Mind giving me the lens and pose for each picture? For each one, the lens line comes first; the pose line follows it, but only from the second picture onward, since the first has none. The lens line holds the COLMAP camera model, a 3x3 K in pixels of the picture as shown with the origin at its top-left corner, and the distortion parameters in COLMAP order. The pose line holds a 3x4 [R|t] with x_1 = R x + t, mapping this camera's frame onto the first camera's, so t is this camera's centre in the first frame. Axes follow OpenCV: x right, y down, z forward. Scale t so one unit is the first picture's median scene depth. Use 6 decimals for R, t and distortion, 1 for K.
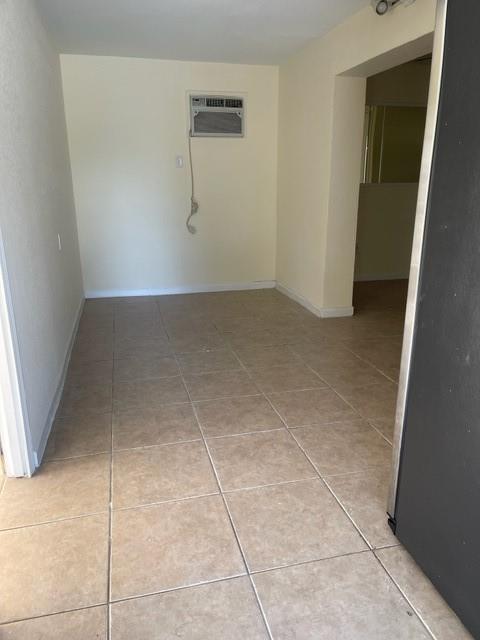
lens RADIAL K [[483.8, 0, 240.0], [0, 483.8, 320.0], [0, 0, 1]] dist [0.059767, 0.000930]
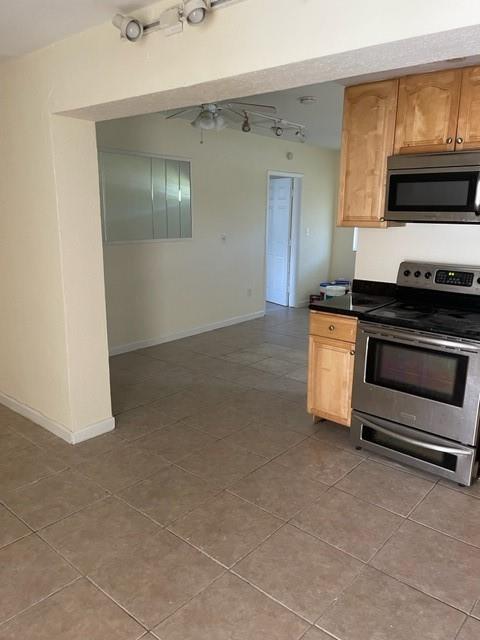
lens RADIAL K [[479.3, 0, 240.0], [0, 479.3, 320.0], [0, 0, 1]] dist [0.058477, -0.090971]
pose [[0.818122, -0.119369, 0.562519, -0.006765], [0.149546, 0.988725, -0.007687, -0.159787], [-0.555259, 0.090411, 0.826749, 0.306989]]
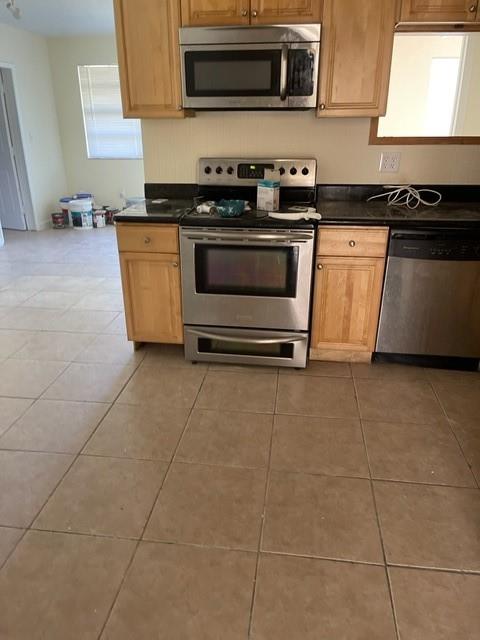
lens RADIAL K [[479.3, 0, 240.0], [0, 479.3, 320.0], [0, 0, 1]] dist [0.058477, -0.090971]
pose [[0.369206, -0.359078, 0.857176, -0.024782], [0.263850, 0.924888, 0.273797, -0.178471], [-0.891106, 0.125079, 0.436217, 0.470958]]
